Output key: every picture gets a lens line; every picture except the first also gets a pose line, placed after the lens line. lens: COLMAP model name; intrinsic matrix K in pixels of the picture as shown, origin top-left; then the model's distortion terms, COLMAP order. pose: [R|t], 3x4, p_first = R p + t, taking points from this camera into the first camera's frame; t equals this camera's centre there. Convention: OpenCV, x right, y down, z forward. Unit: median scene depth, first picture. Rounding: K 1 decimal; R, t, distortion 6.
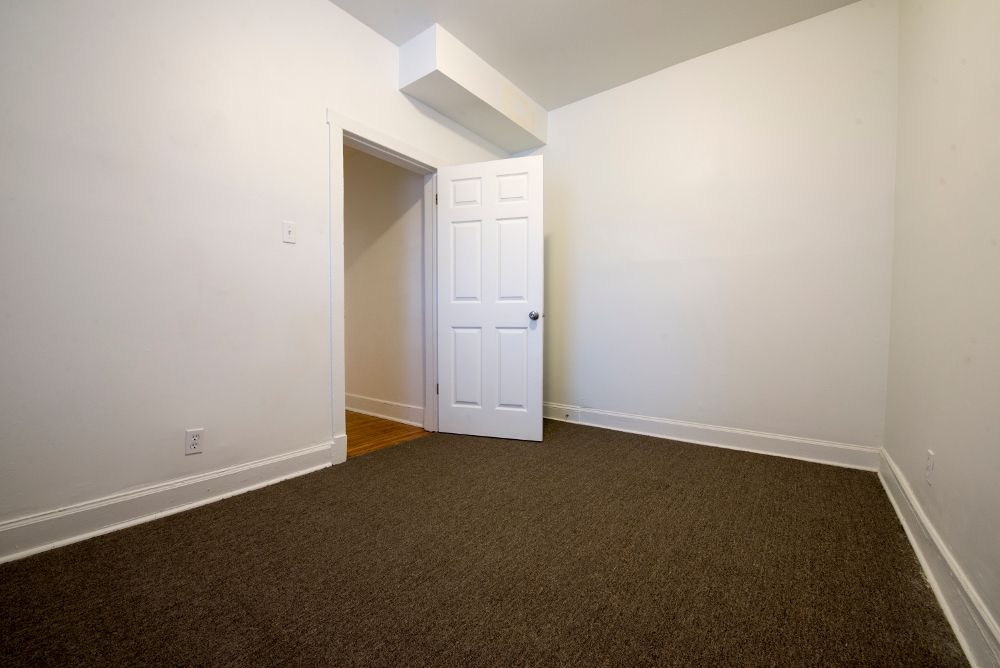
lens RADIAL K [[407.3, 0, 499.3], [0, 407.3, 336.8], [0, 0, 1]] dist [-0.015983, -0.002445]
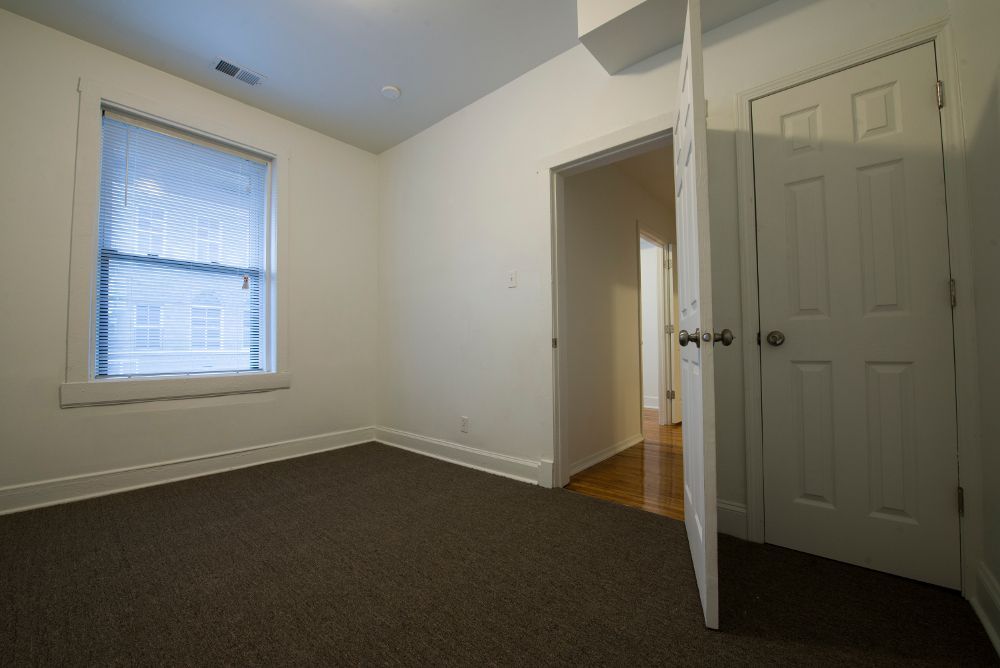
lens RADIAL K [[407.3, 0, 499.6], [0, 407.3, 331.8], [0, 0, 1]] dist [-0.015983, -0.002445]
pose [[-0.080280, -0.044013, -0.995800, 0.687413], [-0.033821, 0.998570, -0.041408, -0.037254], [0.996198, 0.030354, -0.081654, 0.993554]]
